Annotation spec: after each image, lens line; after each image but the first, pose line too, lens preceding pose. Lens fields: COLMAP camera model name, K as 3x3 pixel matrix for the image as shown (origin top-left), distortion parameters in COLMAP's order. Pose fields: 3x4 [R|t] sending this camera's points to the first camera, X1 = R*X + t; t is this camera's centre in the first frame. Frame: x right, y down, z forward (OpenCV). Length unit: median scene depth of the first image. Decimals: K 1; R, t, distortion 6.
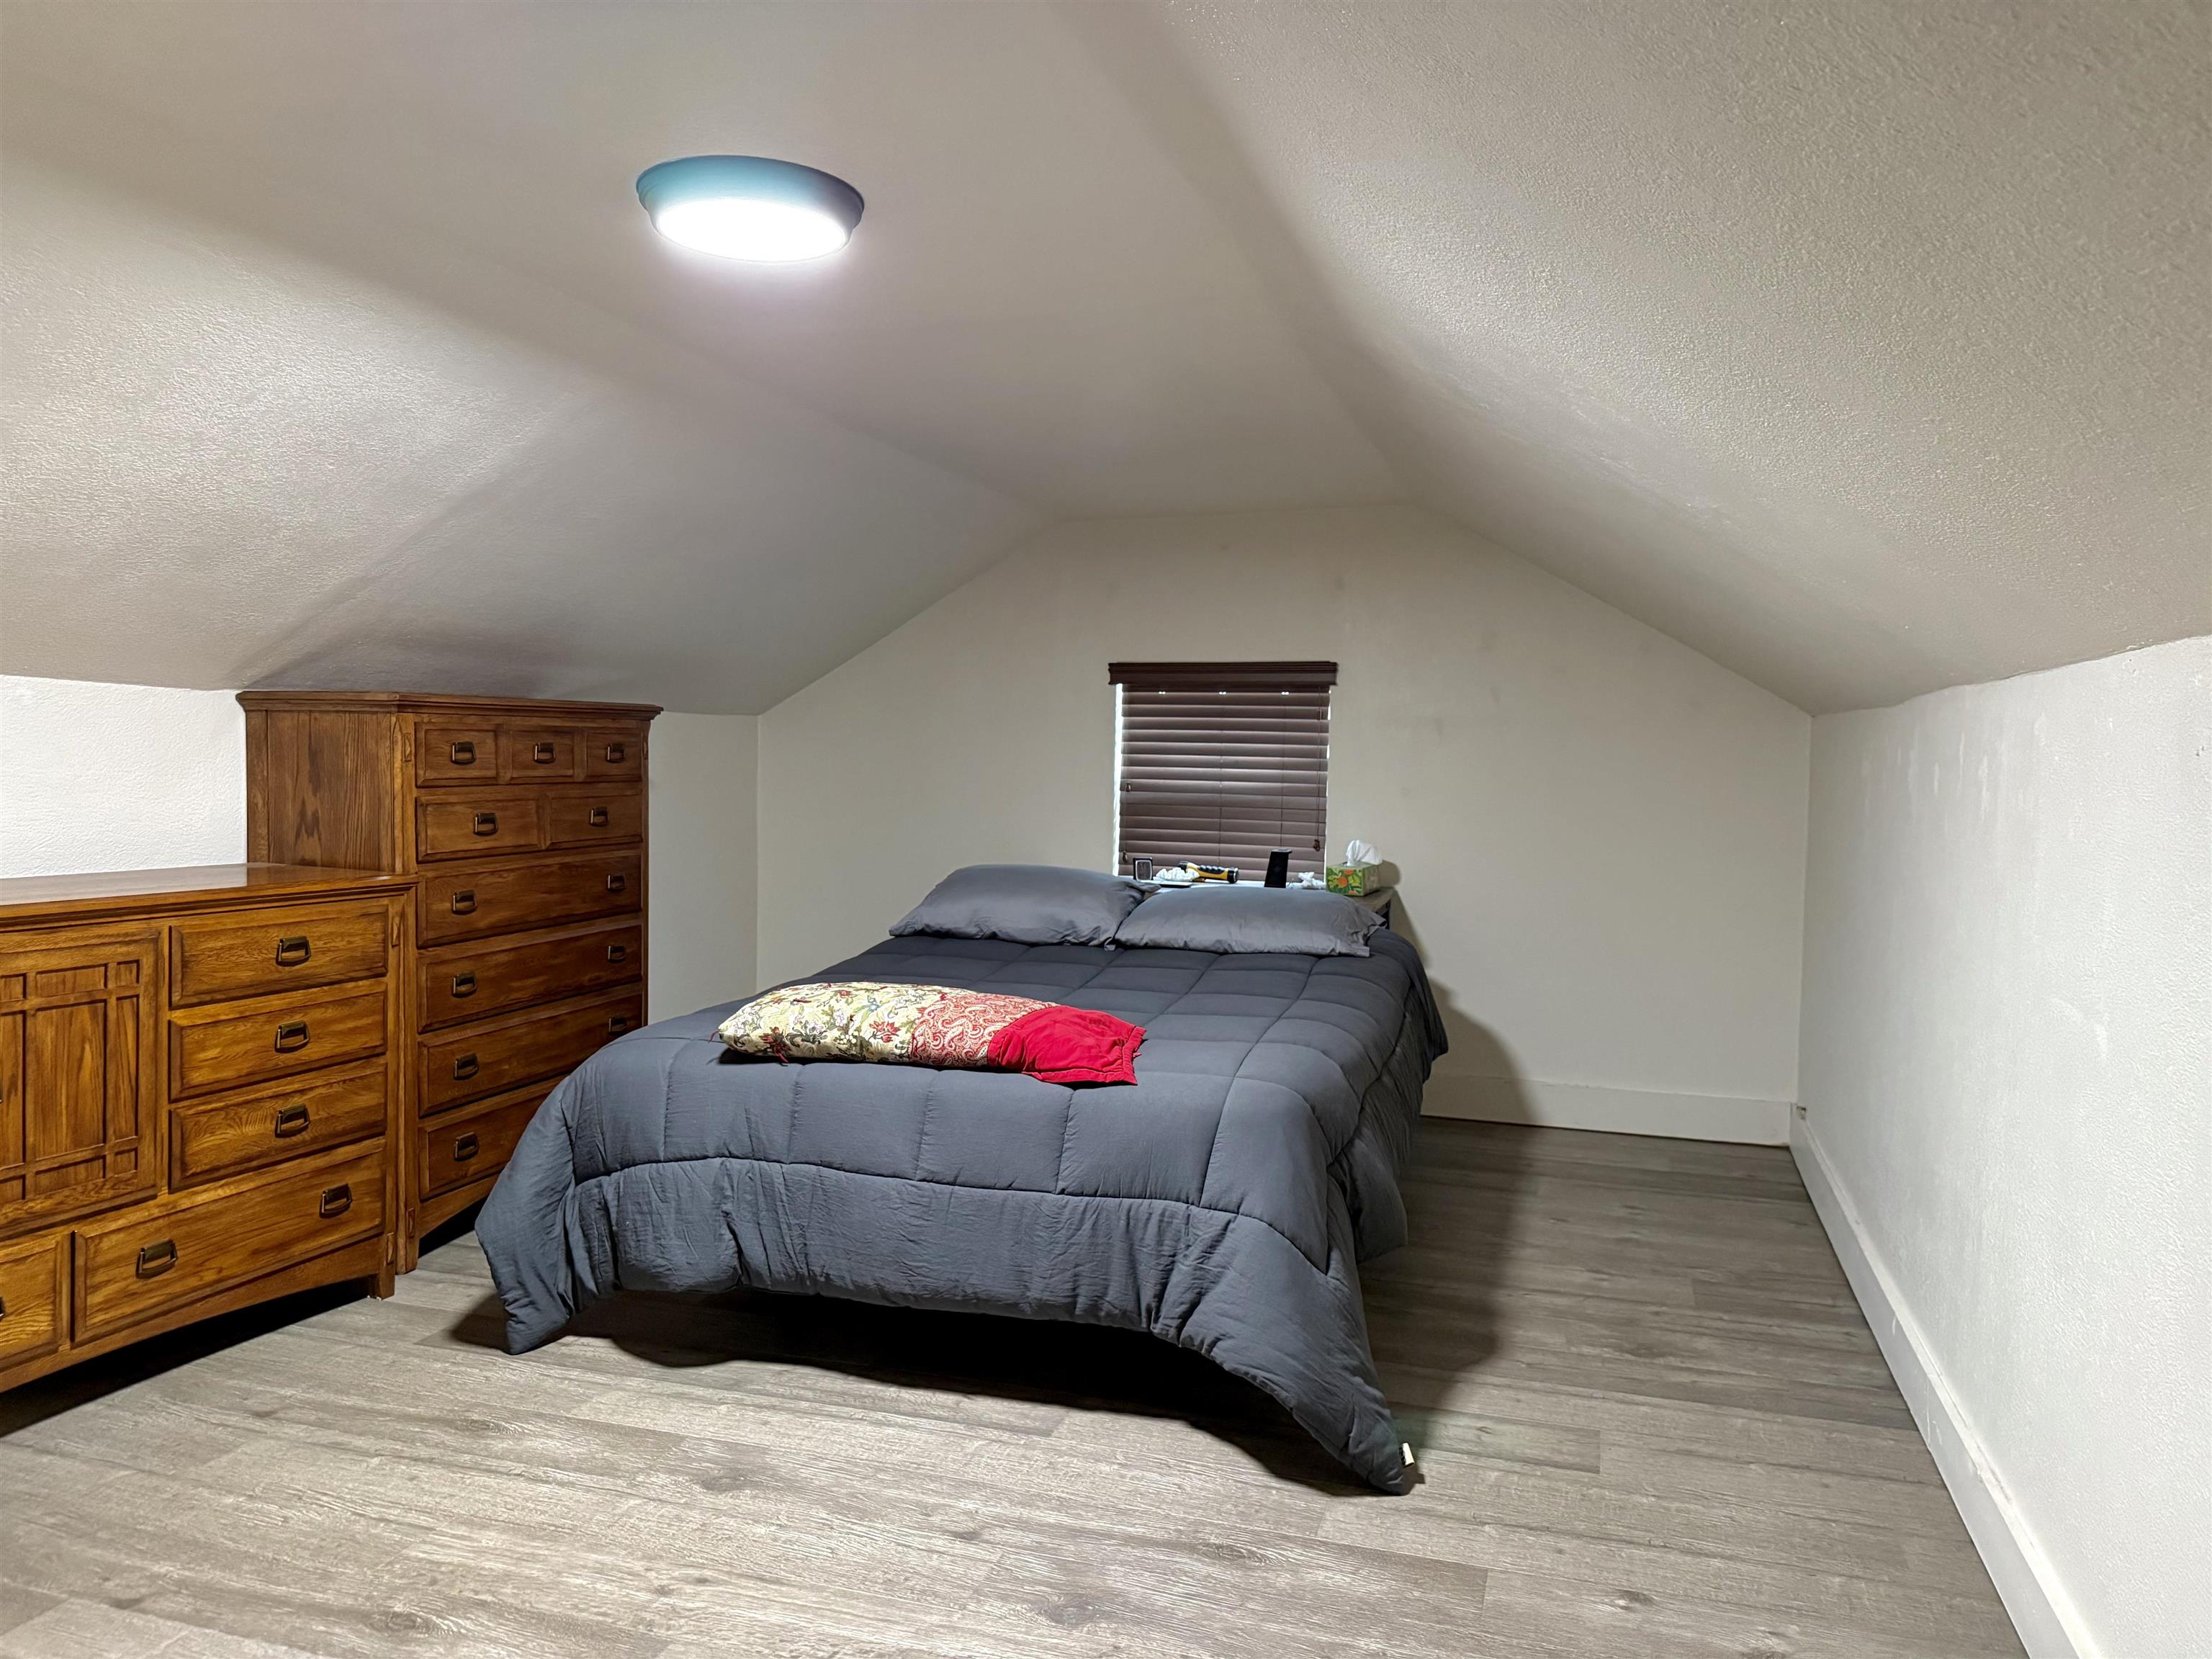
lens RADIAL K [[1538.8, 0, 1106.0], [0, 1538.8, 829.5], [0, 0, 1]] dist [0.141227, -0.242015]
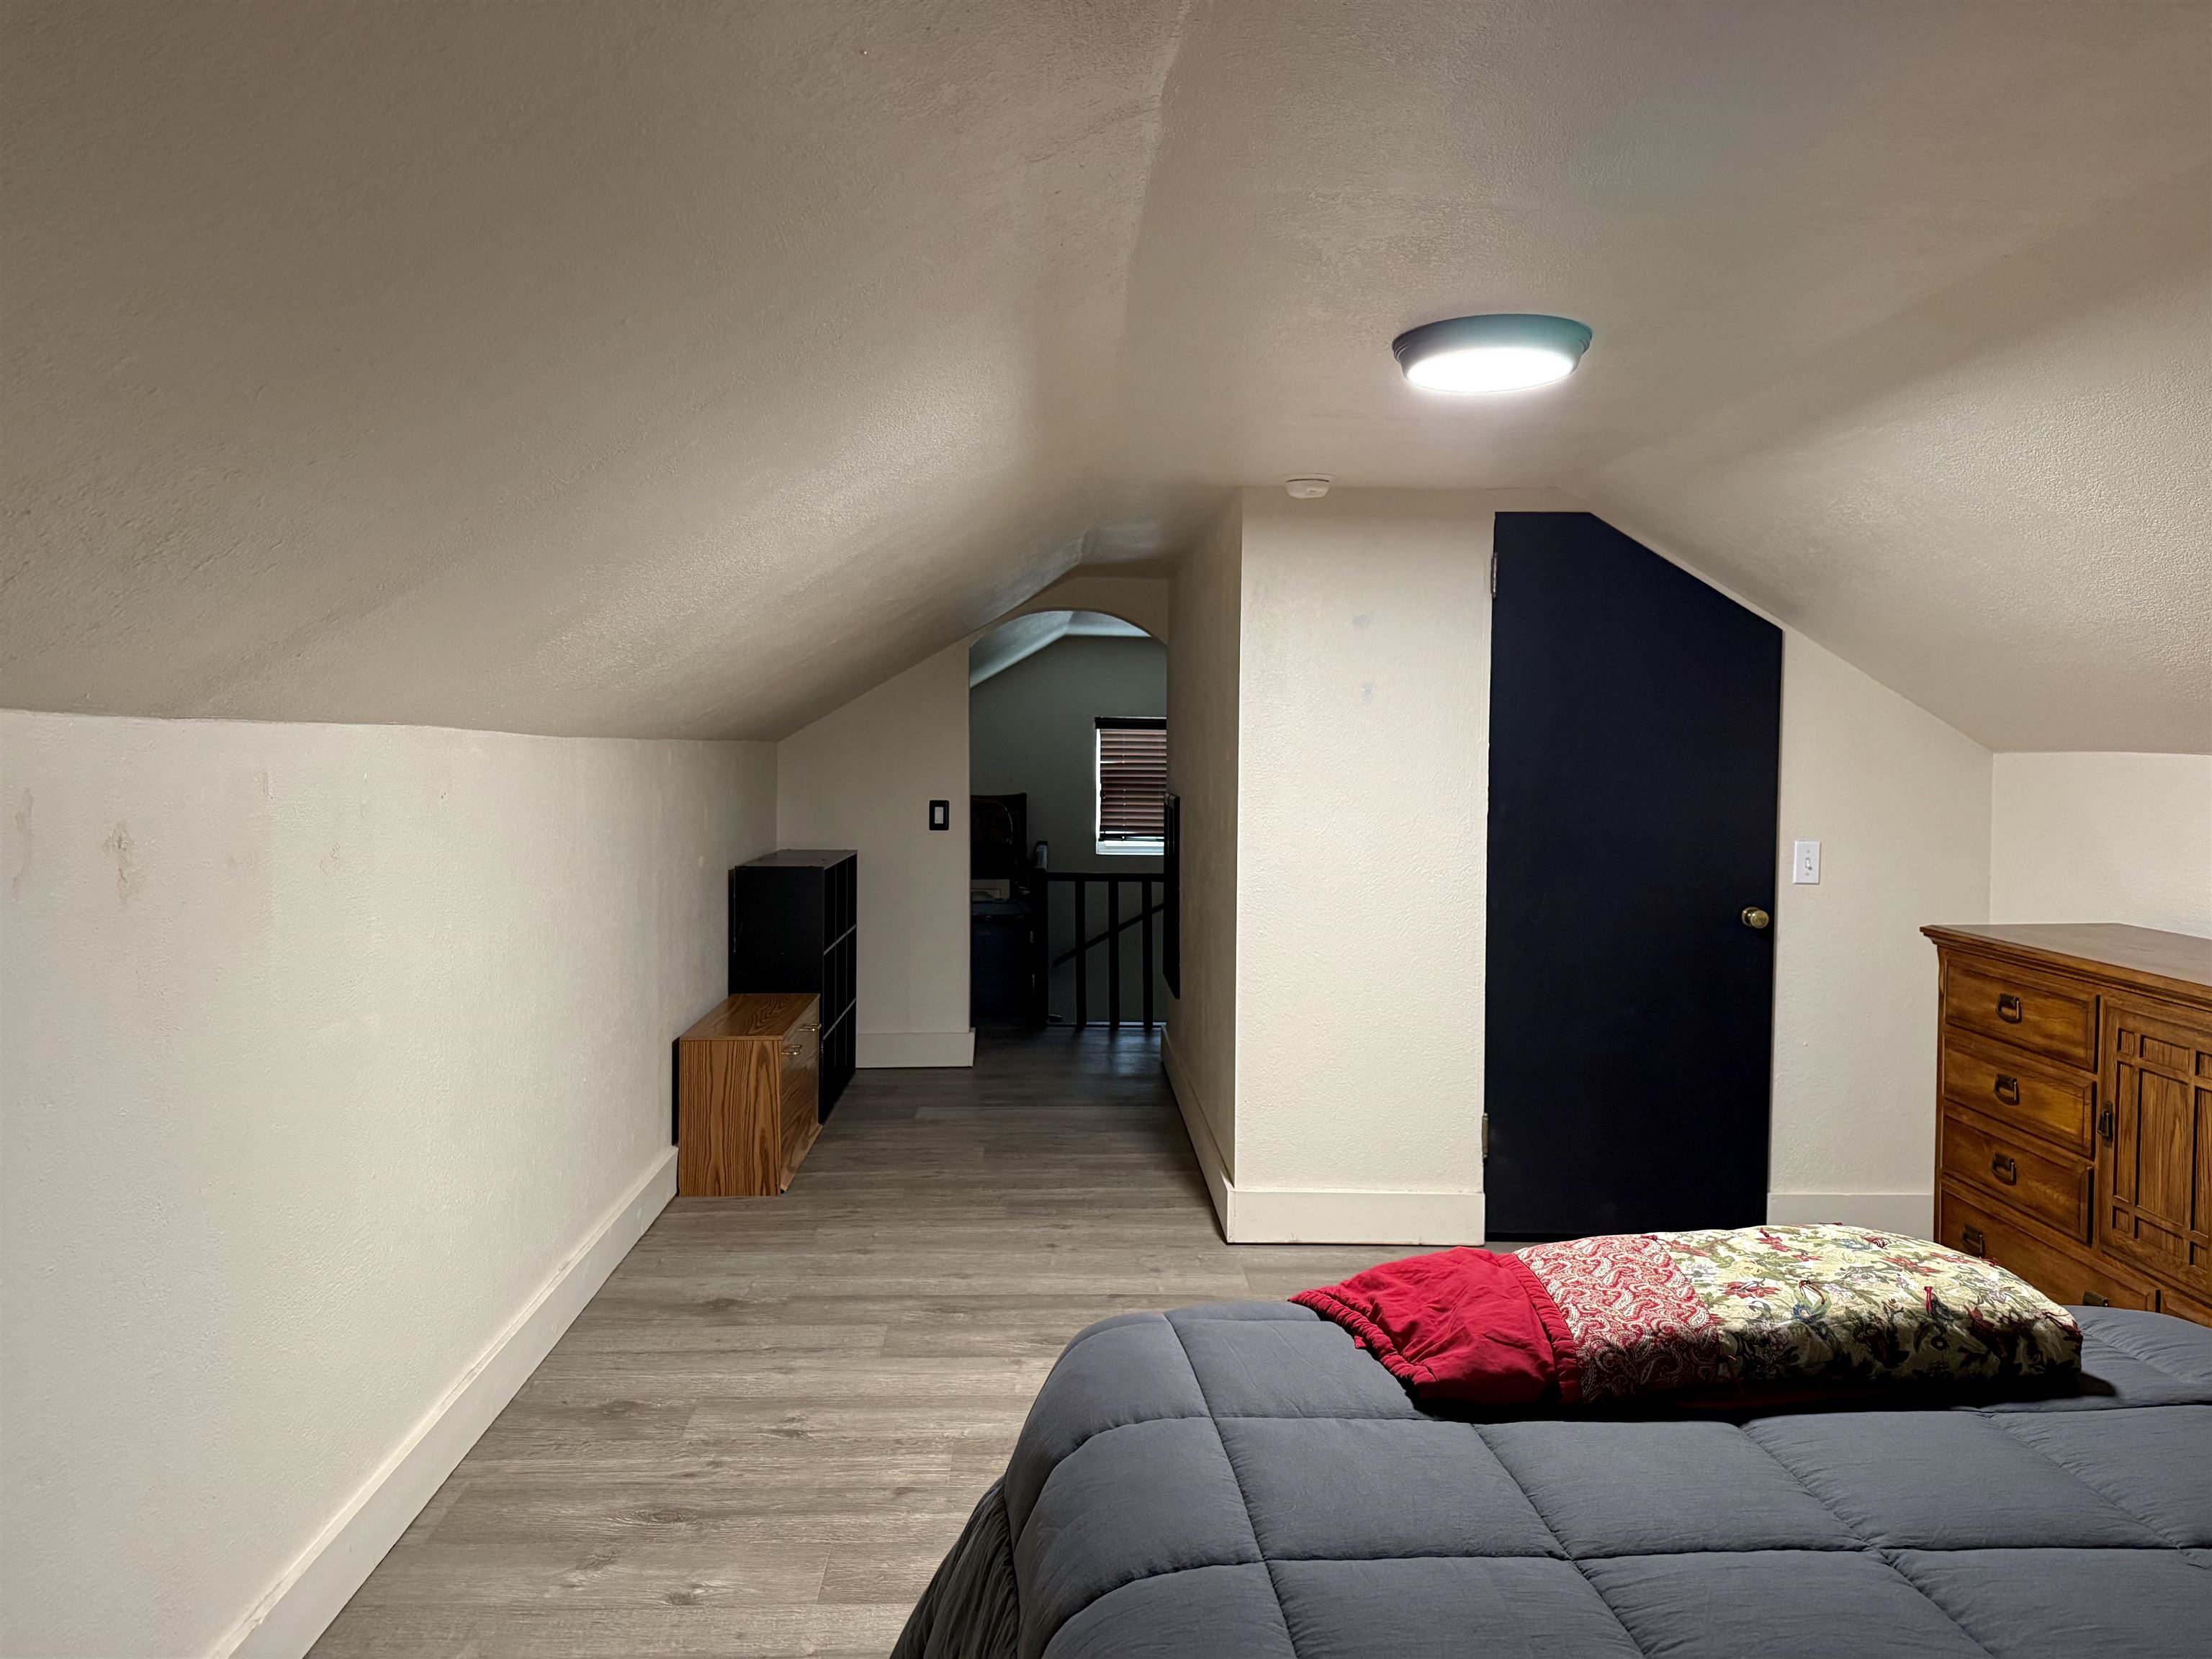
lens RADIAL K [[1538.8, 0, 1106.0], [0, 1538.8, 829.5], [0, 0, 1]] dist [0.141227, -0.242015]
pose [[-0.940369, -0.010115, -0.340006, 0.384471], [-0.035441, 0.997031, 0.068361, -0.105664], [0.338305, 0.076335, -0.937935, 1.821917]]
